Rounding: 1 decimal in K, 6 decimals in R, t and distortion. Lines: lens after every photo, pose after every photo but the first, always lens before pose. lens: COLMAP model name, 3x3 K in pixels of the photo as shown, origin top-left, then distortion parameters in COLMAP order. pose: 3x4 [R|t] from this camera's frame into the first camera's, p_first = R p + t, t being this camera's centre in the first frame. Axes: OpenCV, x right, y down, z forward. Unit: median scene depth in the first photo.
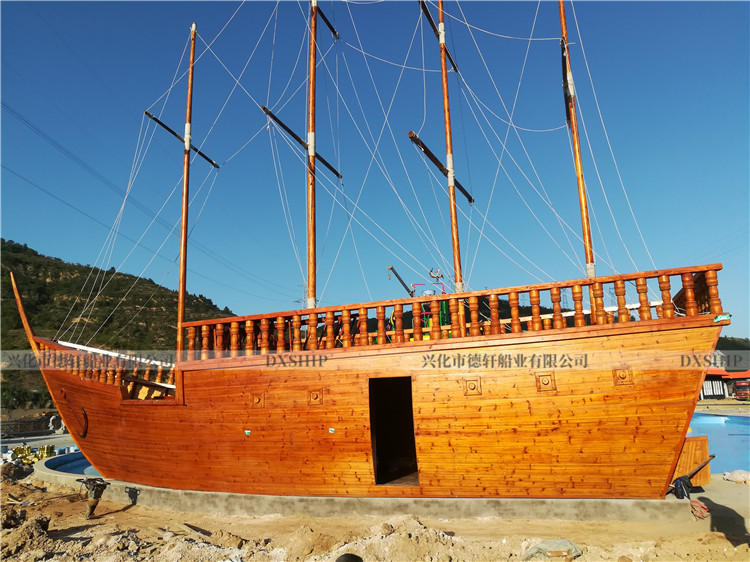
lens RADIAL K [[588.7, 0, 375.0], [0, 588.7, 281.0], [0, 0, 1]] dist [-0.036092, 0.069874]
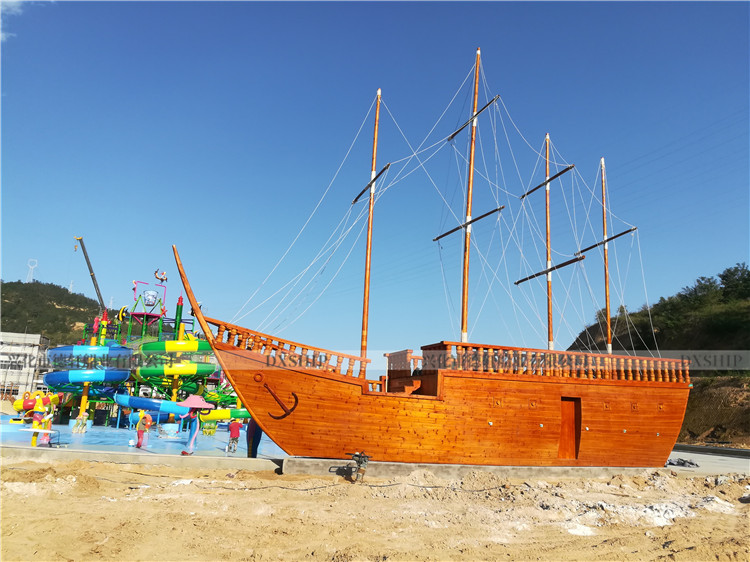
lens RADIAL K [[588.7, 0, 375.0], [0, 588.7, 281.0], [0, 0, 1]] dist [-0.036092, 0.069874]
pose [[0.748014, 0.215075, 0.627868, -1.459323], [-0.201848, 0.974944, -0.093493, 0.102463], [-0.632244, -0.056800, 0.772684, 0.047286]]
